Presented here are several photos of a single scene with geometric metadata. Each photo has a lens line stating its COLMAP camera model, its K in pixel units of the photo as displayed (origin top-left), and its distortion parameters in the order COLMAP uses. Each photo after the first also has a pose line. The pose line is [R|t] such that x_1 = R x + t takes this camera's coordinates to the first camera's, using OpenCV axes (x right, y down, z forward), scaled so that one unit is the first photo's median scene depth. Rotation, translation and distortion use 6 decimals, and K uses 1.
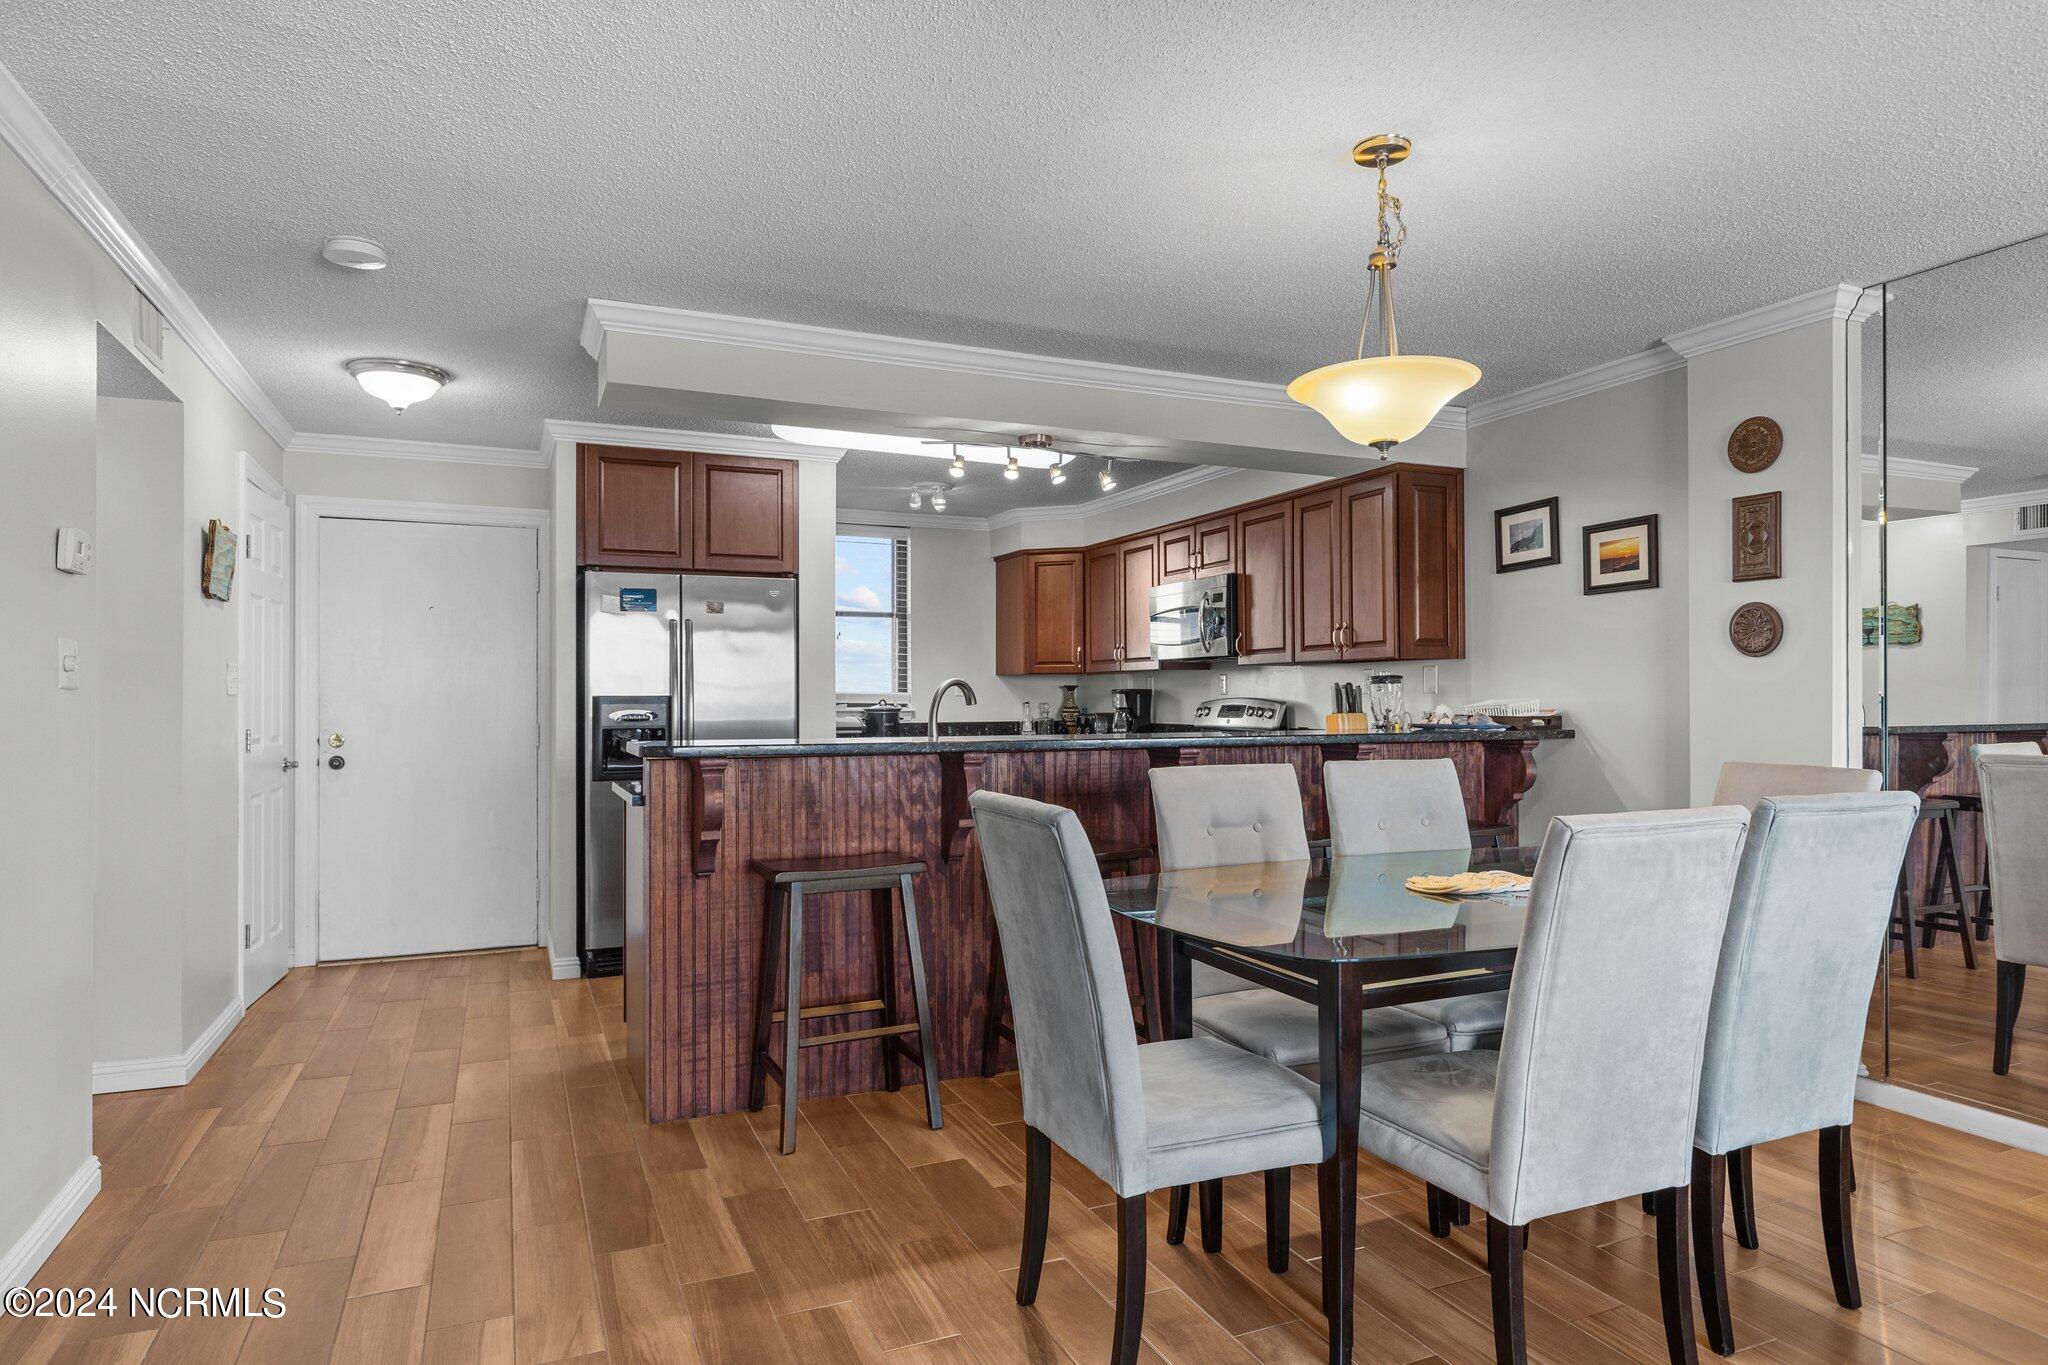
lens RADIAL K [[1202.1, 0, 1030.5], [0, 1202.1, 688.3], [0, 0, 1]] dist [0.005848, -0.002776]
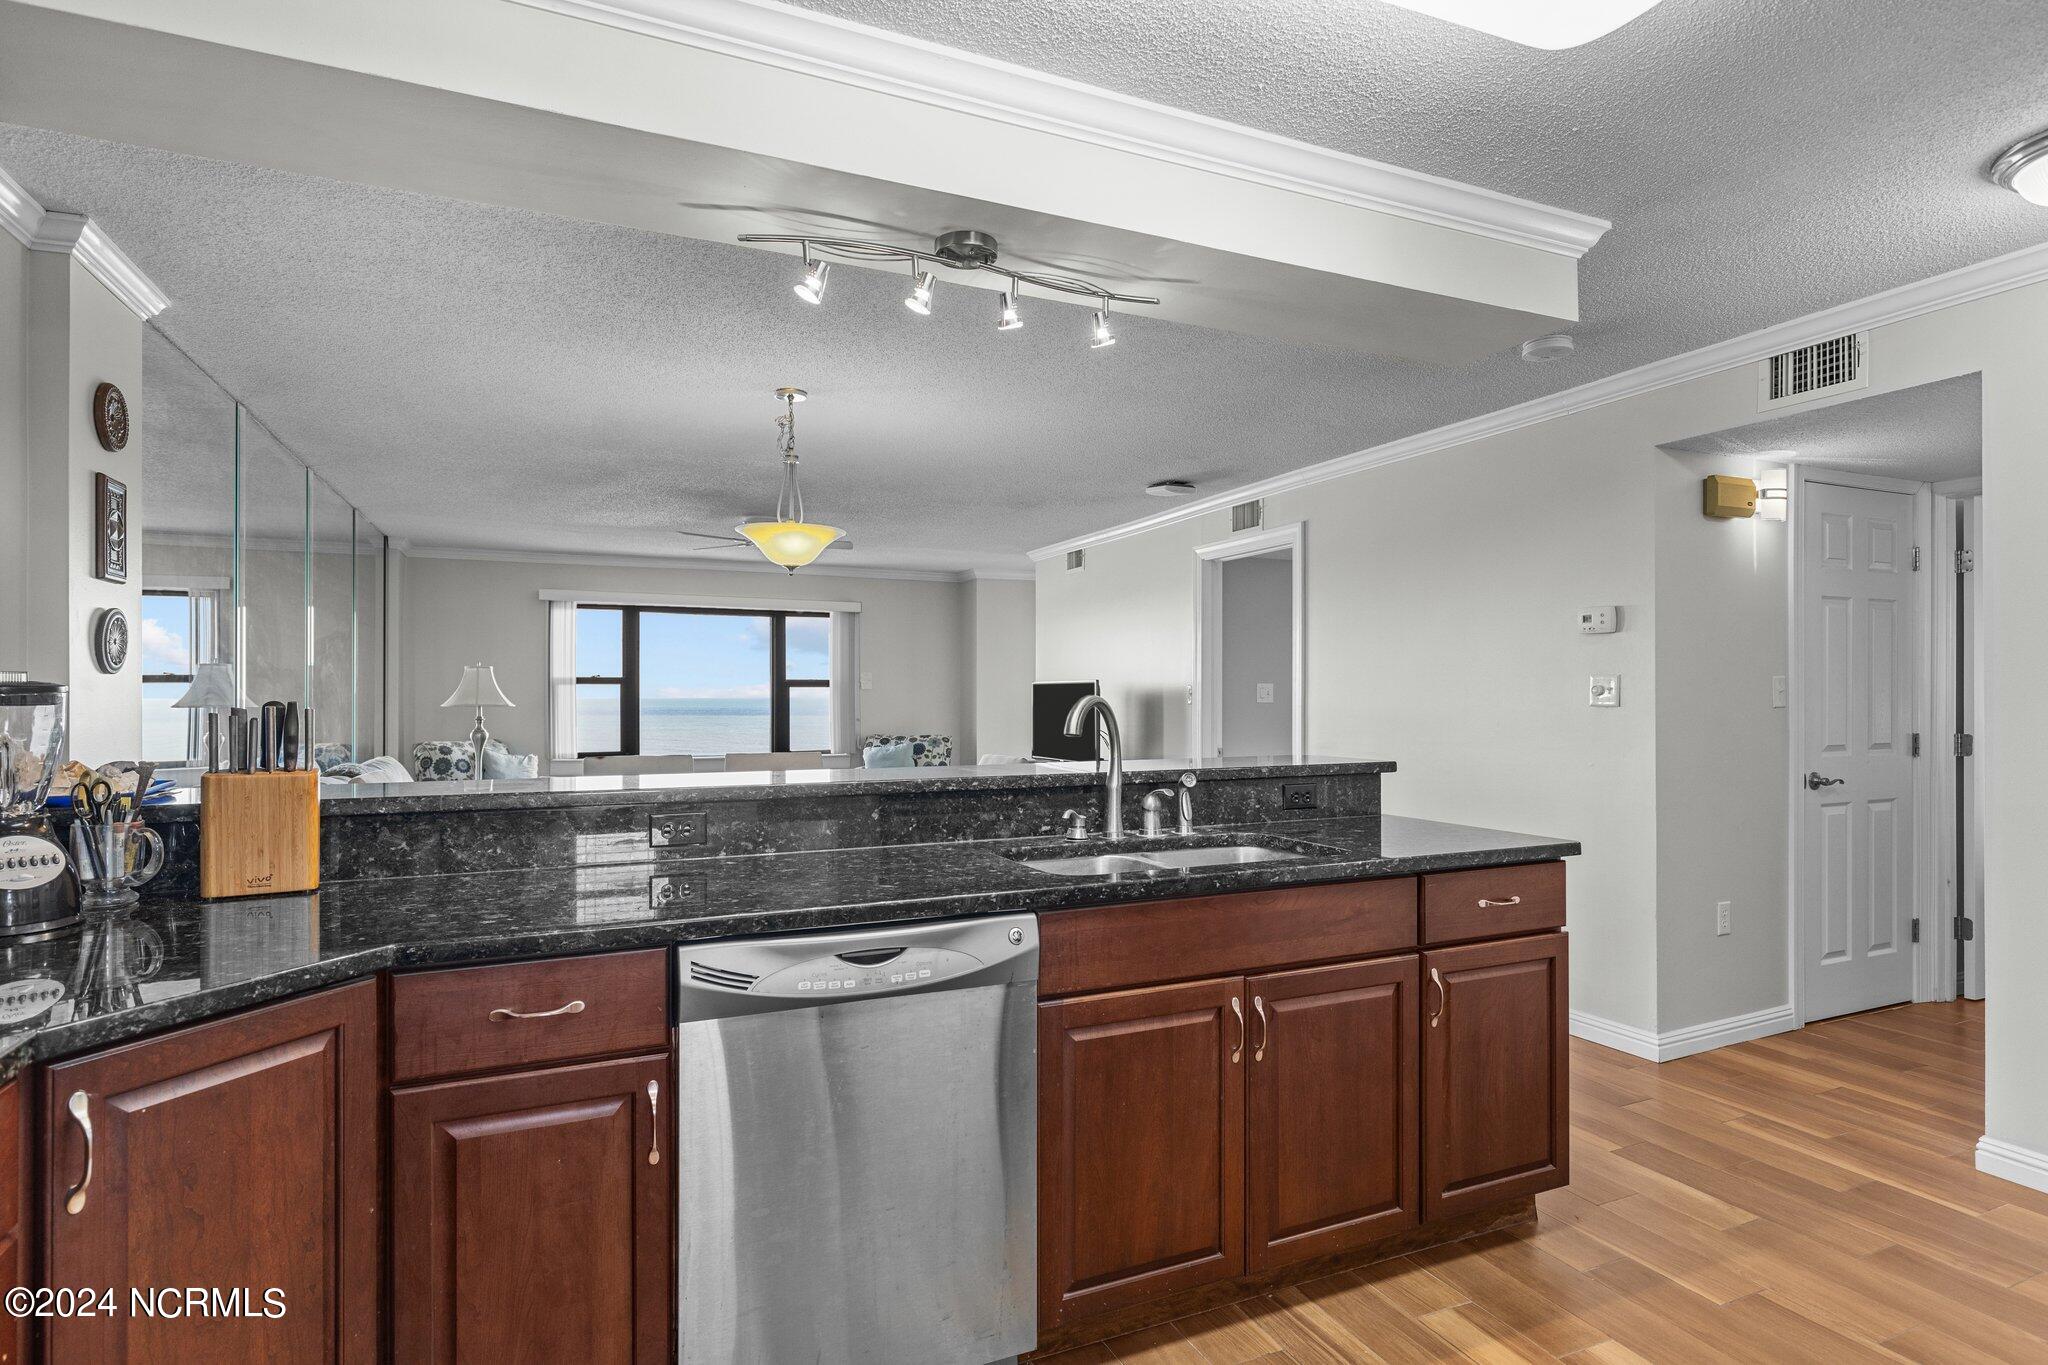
lens RADIAL K [[1057.6, 0, 1032.5], [0, 1057.6, 687.9], [0, 0, 1]] dist [0.000945, 0.000578]
pose [[-0.999960, 0.003802, -0.008154, -0.021061], [0.003925, 0.999878, -0.015096, -0.002619], [0.008095, -0.015127, -0.999853, 1.419780]]
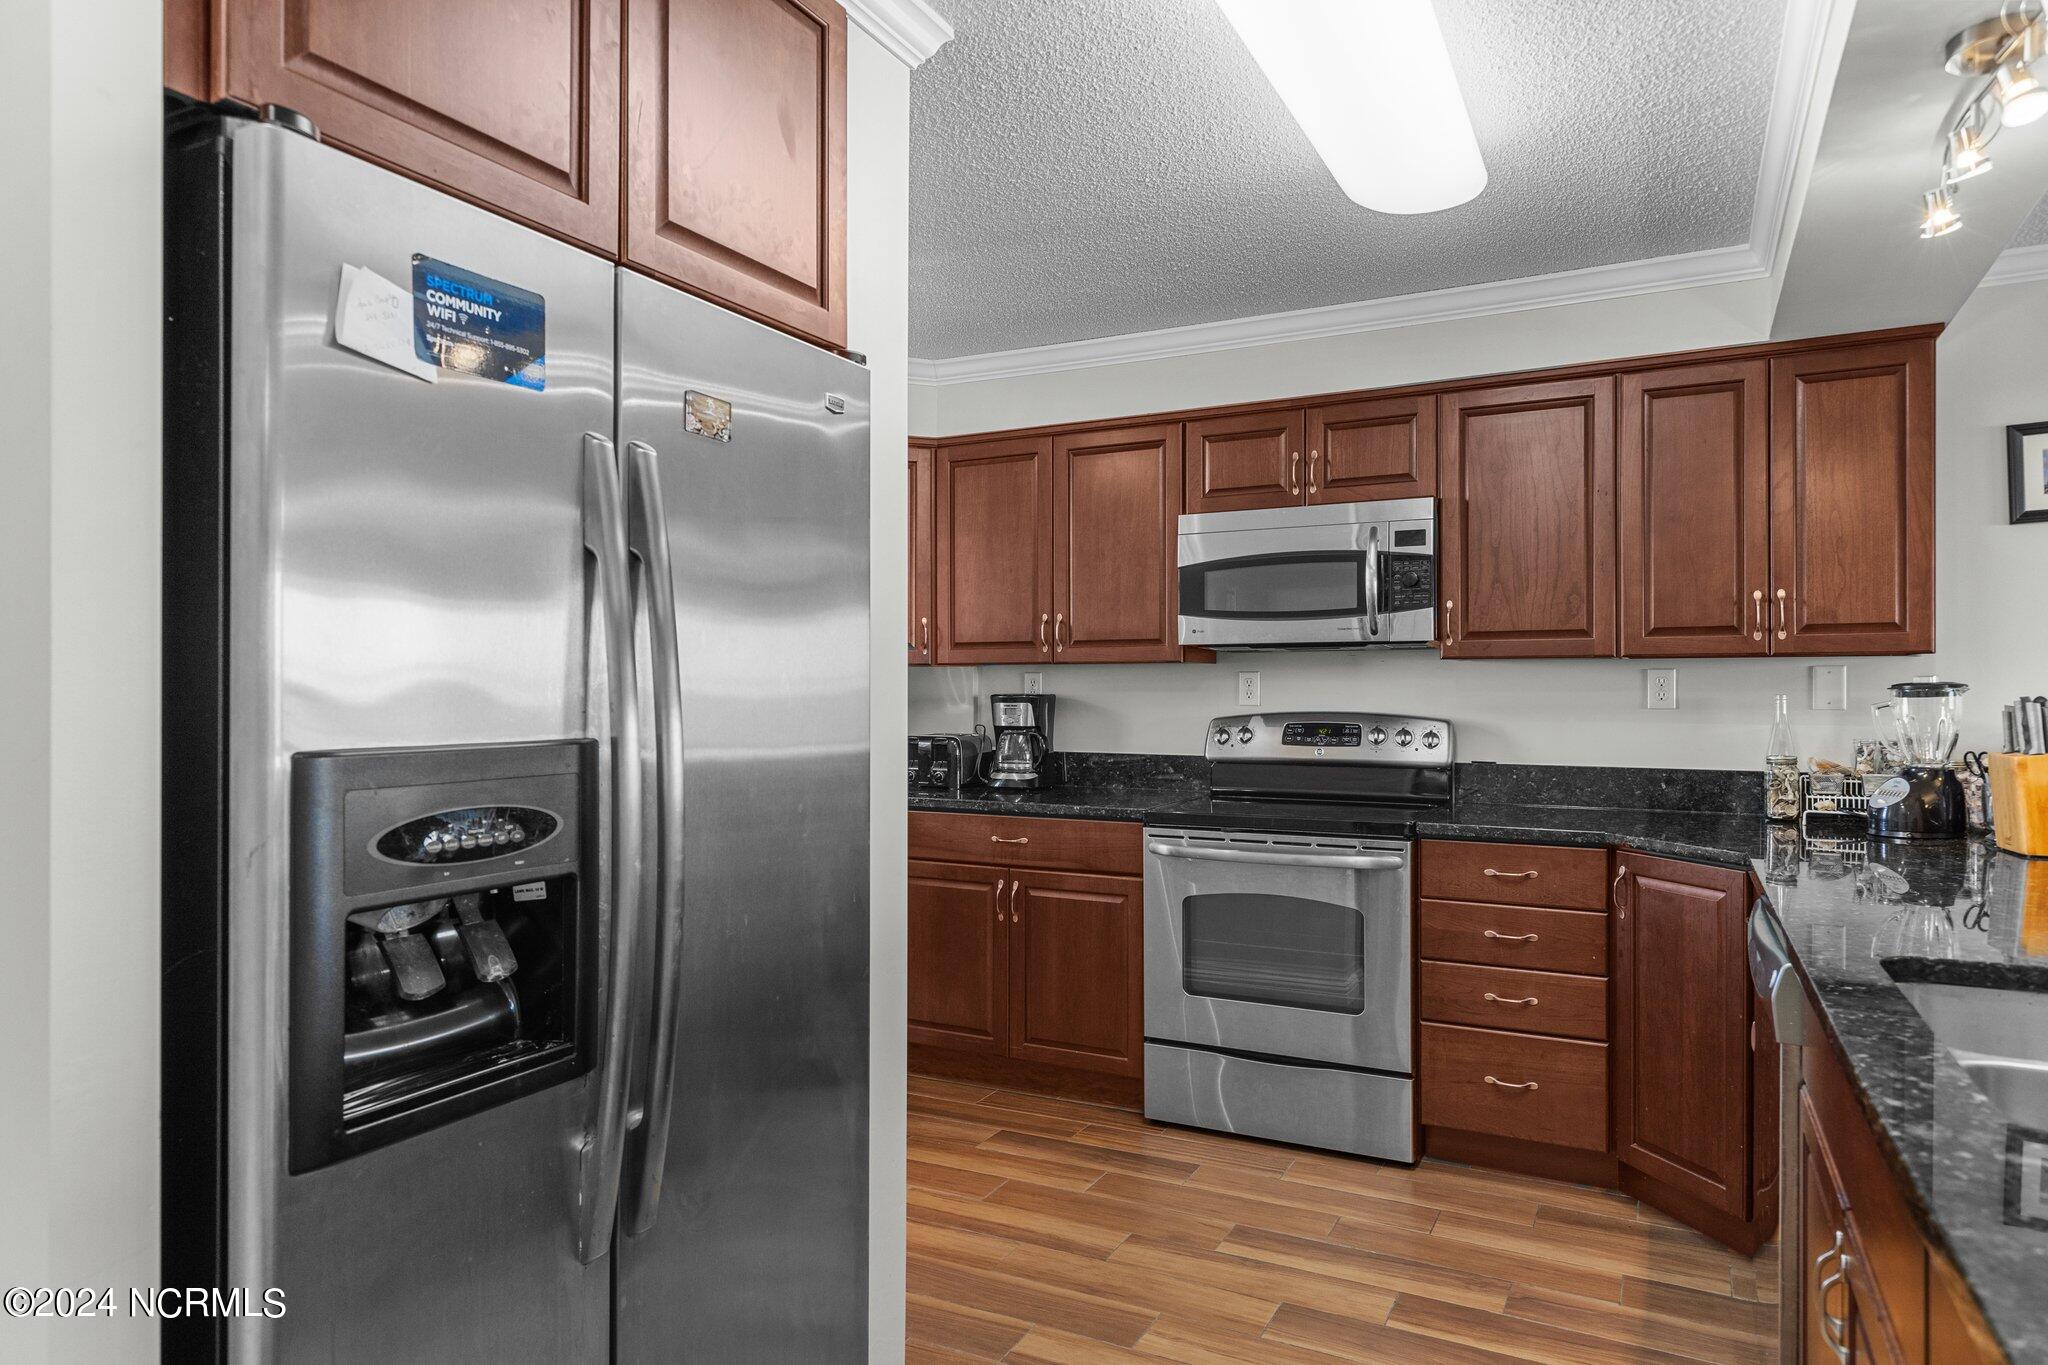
lens RADIAL K [[1217.8, 0, 1035.0], [0, 1217.8, 690.3], [0, 0, 1]] dist [0.001004, -0.001429]
pose [[0.782159, 0.002676, 0.623073, -0.444003], [-0.007809, 0.999954, 0.005509, -0.006938], [-0.623030, -0.009174, 0.782144, 0.860908]]
